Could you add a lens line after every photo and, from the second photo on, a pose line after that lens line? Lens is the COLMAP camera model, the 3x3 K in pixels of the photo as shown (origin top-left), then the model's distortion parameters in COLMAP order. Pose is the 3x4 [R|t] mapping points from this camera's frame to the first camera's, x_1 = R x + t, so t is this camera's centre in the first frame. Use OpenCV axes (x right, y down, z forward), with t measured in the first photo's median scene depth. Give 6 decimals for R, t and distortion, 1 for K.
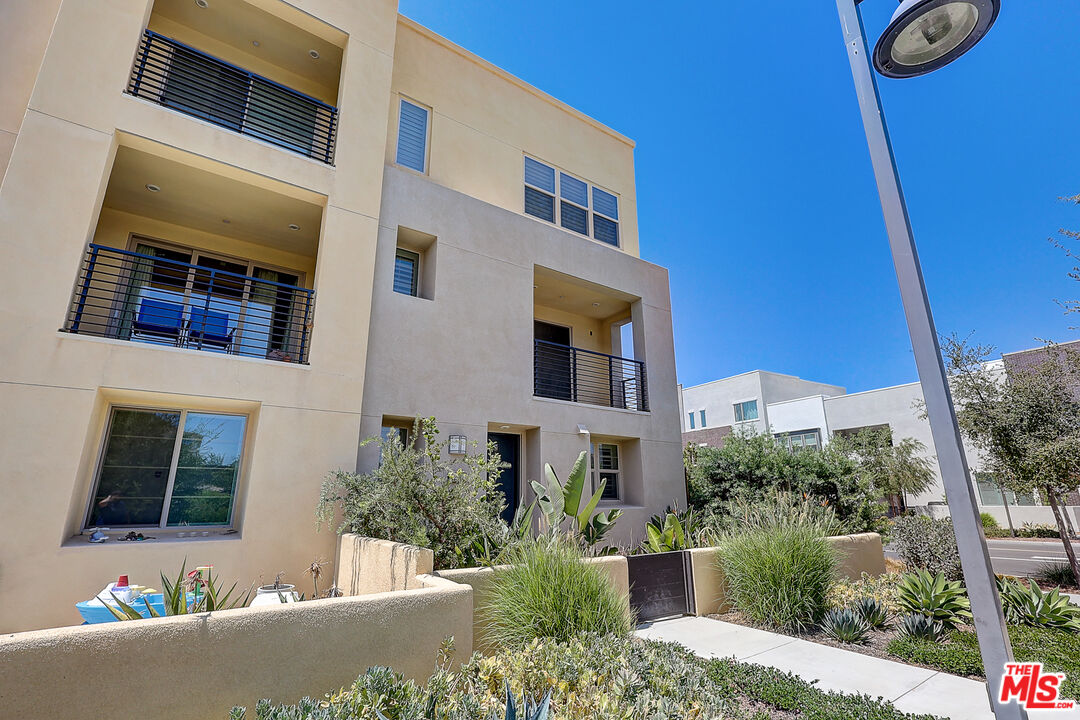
lens RADIAL K [[497.5, 0, 543.2], [0, 497.5, 367.7], [0, 0, 1]] dist [-0.001776, 0.000684]
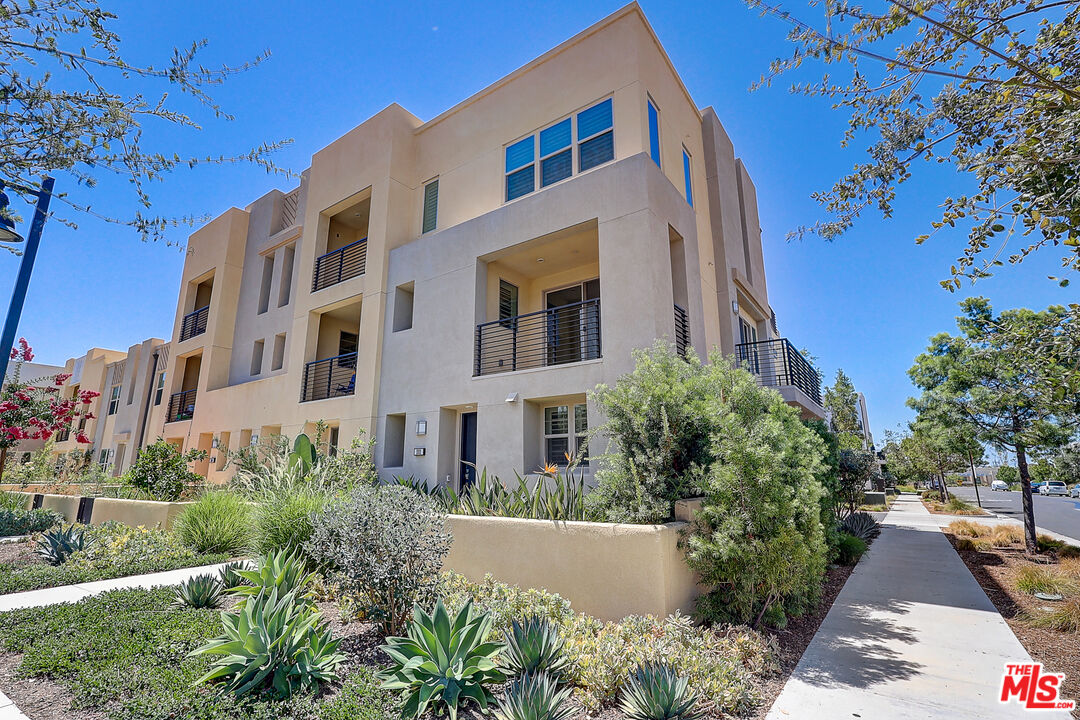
lens RADIAL K [[497.5, 0, 539.2], [0, 497.5, 355.4], [0, 0, 1]] dist [-0.001776, 0.000684]
pose [[0.341313, -0.209735, -0.916252, 0.891609], [0.248376, 0.960264, -0.127287, 0.157914], [0.906540, -0.184131, 0.379844, 0.591474]]
